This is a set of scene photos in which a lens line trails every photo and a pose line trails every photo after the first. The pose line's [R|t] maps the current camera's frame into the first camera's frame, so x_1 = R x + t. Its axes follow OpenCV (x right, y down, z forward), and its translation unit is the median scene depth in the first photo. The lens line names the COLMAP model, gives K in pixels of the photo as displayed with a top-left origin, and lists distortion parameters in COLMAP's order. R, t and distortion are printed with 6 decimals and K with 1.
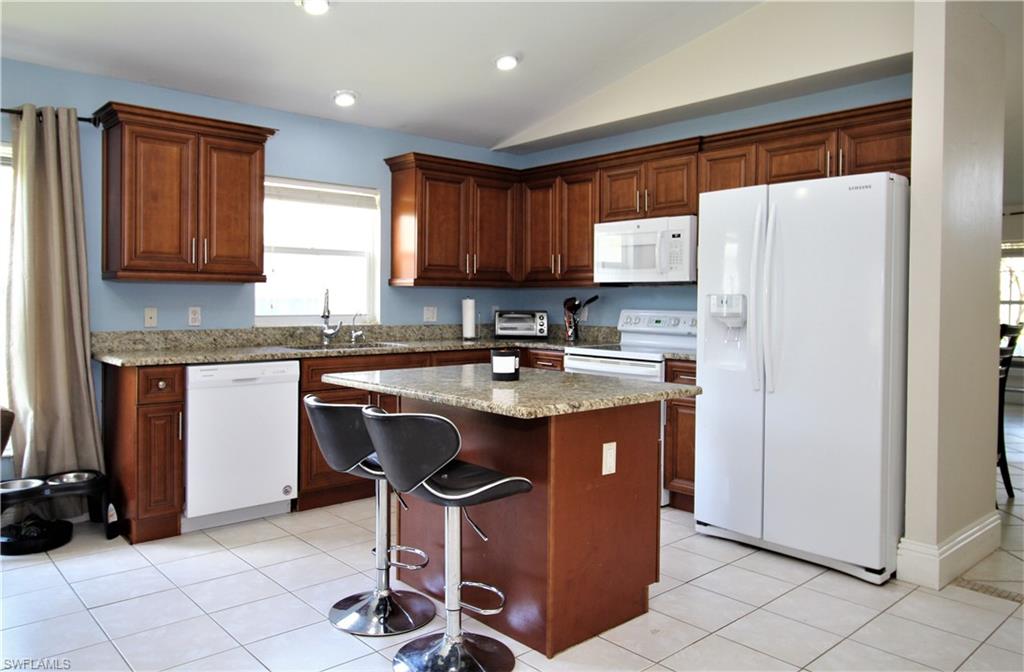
lens RADIAL K [[686.5, 0, 511.0], [0, 686.5, 334.4], [0, 0, 1]] dist [0.001957, -0.000547]
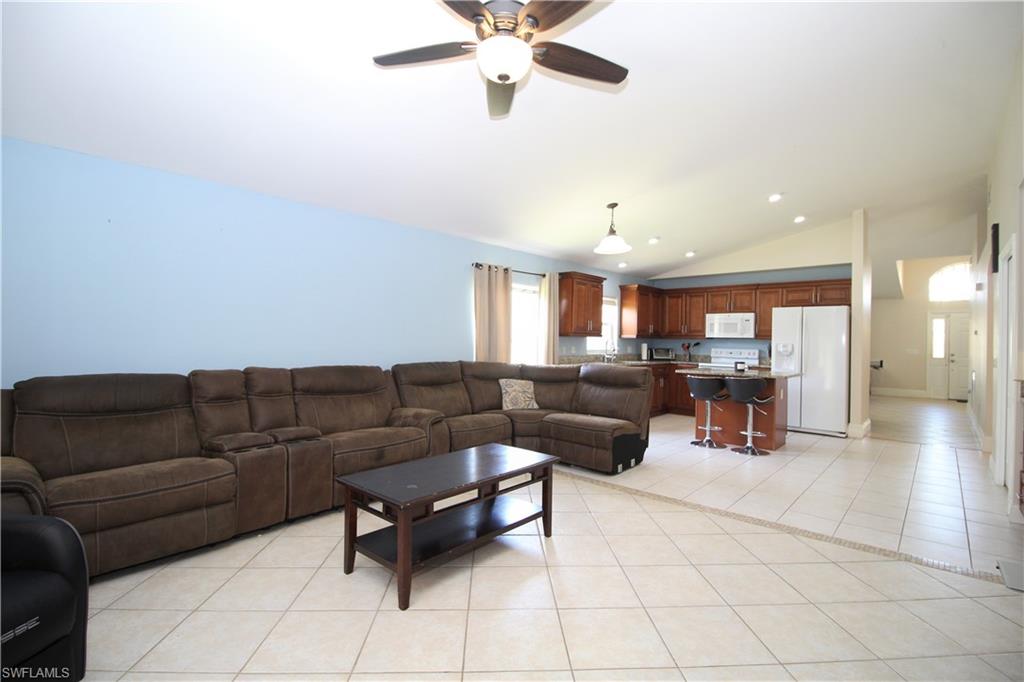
lens RADIAL K [[465.3, 0, 512.8], [0, 465.3, 342.2], [0, 0, 1]] dist [-0.002191, -0.000117]
pose [[0.992368, 0.005104, 0.123208, -0.809612], [0.000766, 0.998868, -0.047553, 0.023294], [-0.123311, 0.047284, 0.991241, -0.609246]]
